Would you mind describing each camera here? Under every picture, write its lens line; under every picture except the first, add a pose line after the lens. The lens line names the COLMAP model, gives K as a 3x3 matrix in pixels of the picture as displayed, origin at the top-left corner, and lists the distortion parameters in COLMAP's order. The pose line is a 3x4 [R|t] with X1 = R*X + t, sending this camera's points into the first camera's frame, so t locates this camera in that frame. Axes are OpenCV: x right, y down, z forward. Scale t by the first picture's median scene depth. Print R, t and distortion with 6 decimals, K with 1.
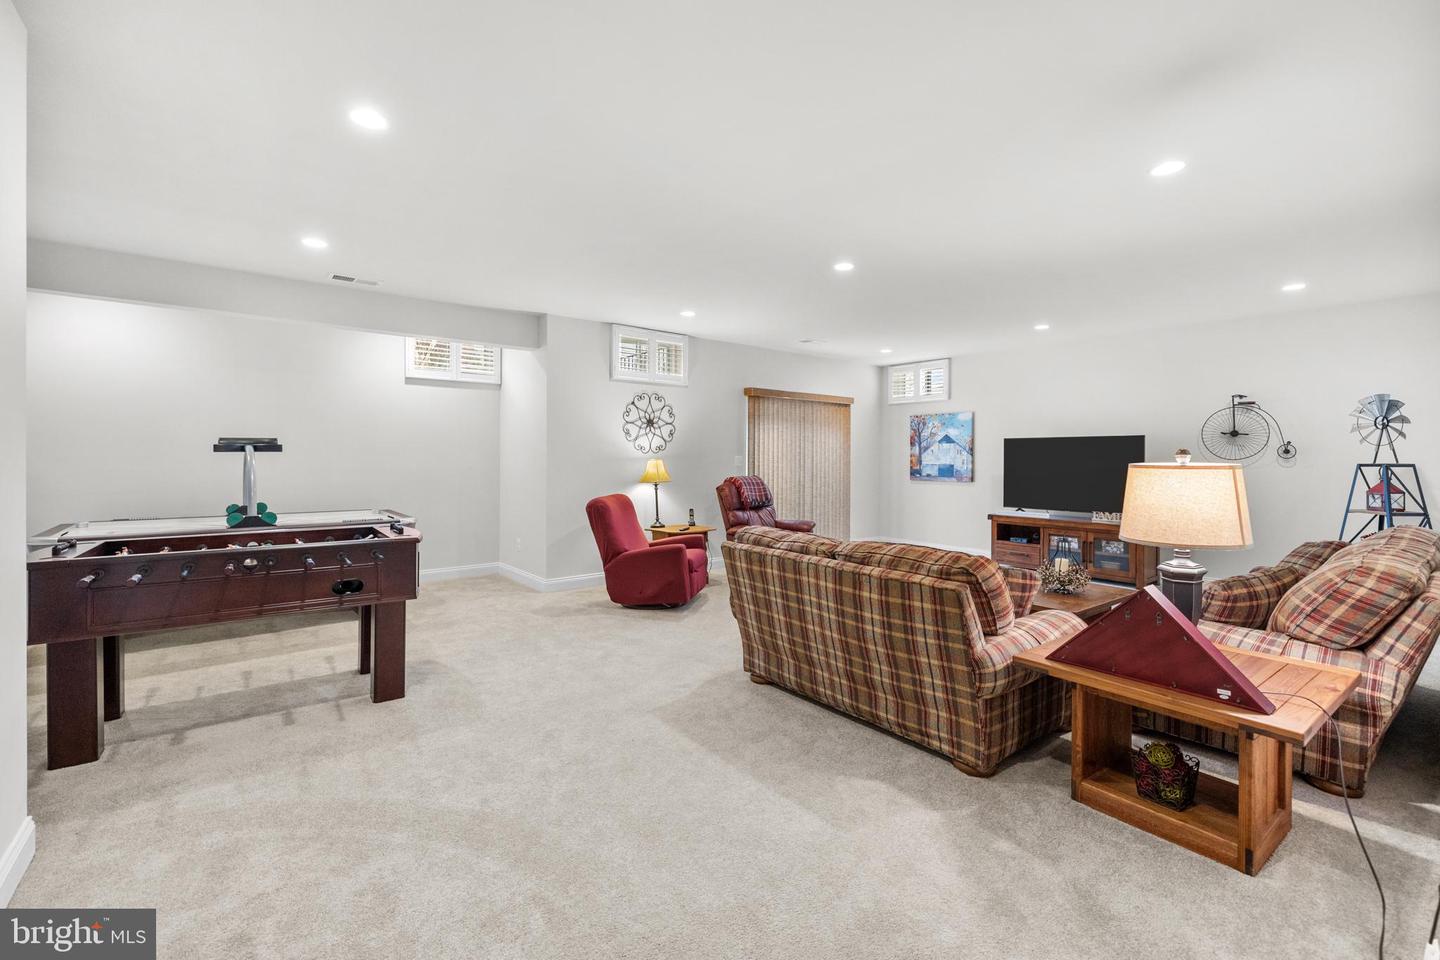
lens RADIAL K [[619.4, 0, 720.7], [0, 619.4, 458.7], [0, 0, 1]] dist [0.020630, -0.000605]
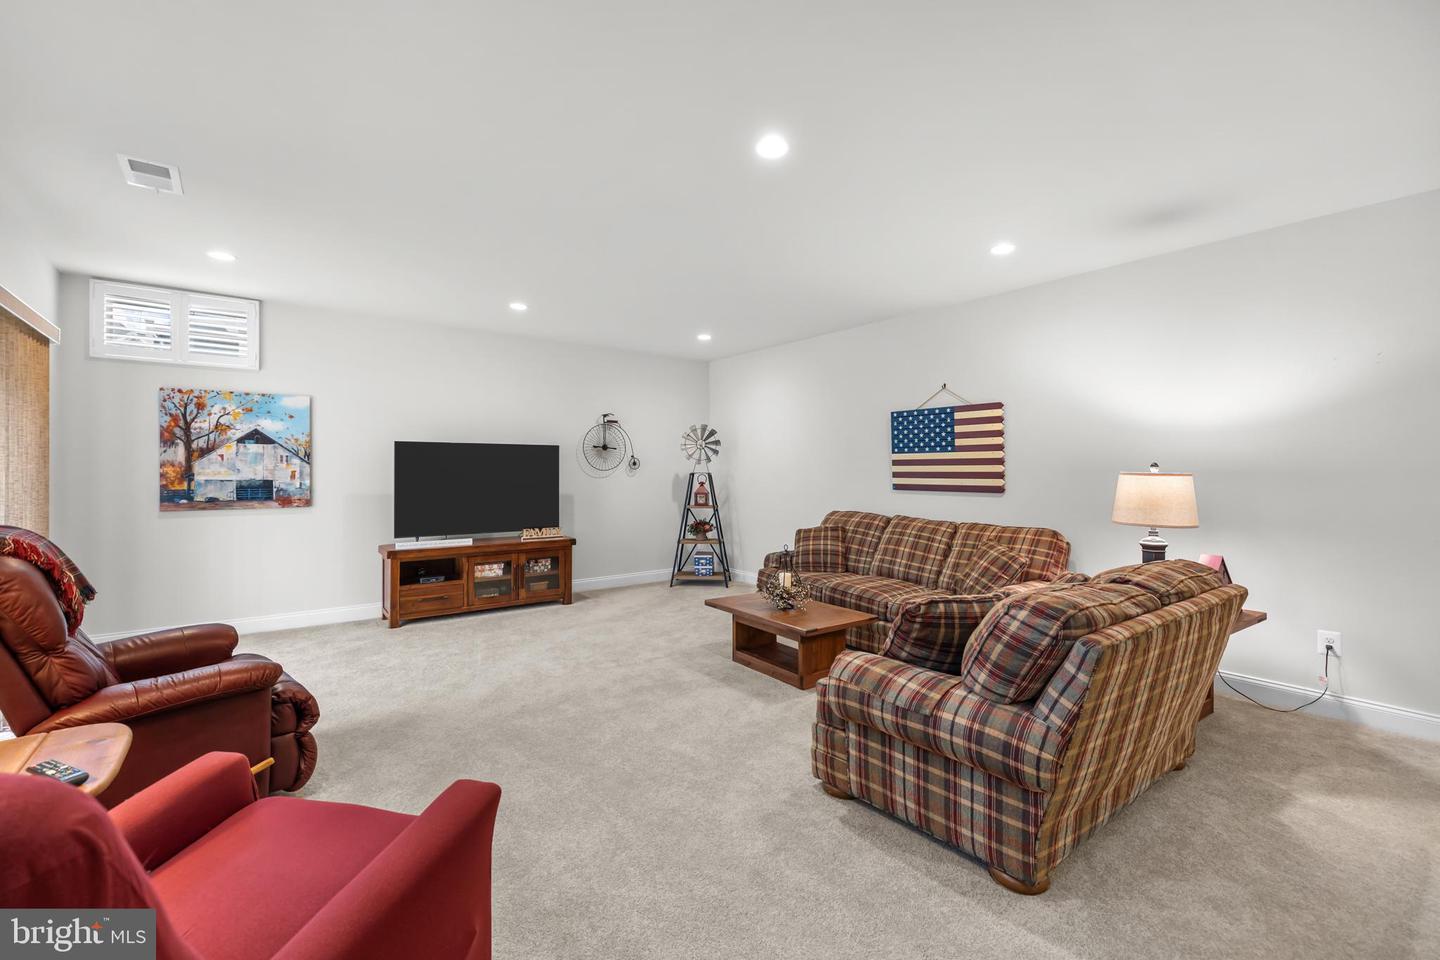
lens RADIAL K [[619.4, 0, 720.7], [0, 619.4, 458.7], [0, 0, 1]] dist [0.020630, -0.000605]
pose [[0.028693, 0.016008, 0.999460, -0.220078], [0.000922, 0.999871, -0.016041, -0.000841], [-0.999588, 0.001382, 0.028674, 0.553686]]
